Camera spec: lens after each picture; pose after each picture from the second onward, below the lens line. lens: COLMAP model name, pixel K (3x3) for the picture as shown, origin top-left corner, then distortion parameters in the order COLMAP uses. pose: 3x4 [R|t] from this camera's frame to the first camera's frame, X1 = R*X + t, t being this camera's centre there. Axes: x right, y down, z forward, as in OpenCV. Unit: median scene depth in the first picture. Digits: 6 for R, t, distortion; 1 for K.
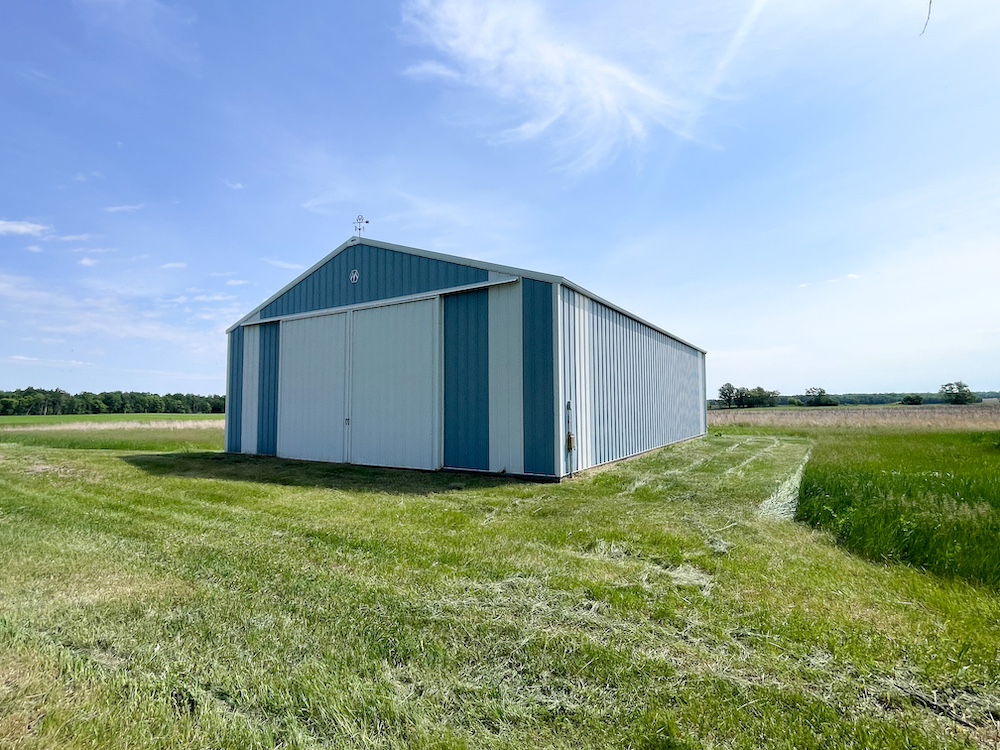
lens RADIAL K [[509.5, 0, 515.4], [0, 509.5, 376.4], [0, 0, 1]] dist [0.001732, -0.000038]
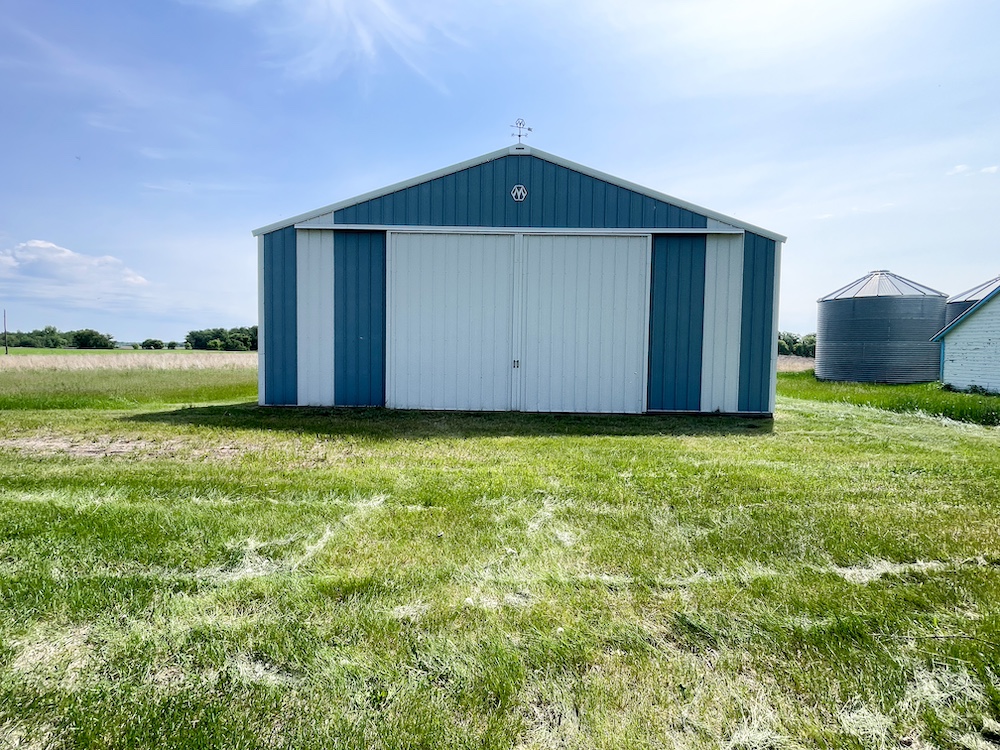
lens RADIAL K [[479.9, 0, 508.7], [0, 479.9, 367.9], [0, 0, 1]] dist [-0.003902, -0.001592]
pose [[0.857350, -0.015211, 0.514509, -0.669760], [-0.055075, 0.991114, 0.121076, -0.003878], [-0.511779, -0.132141, 0.848894, 0.265570]]
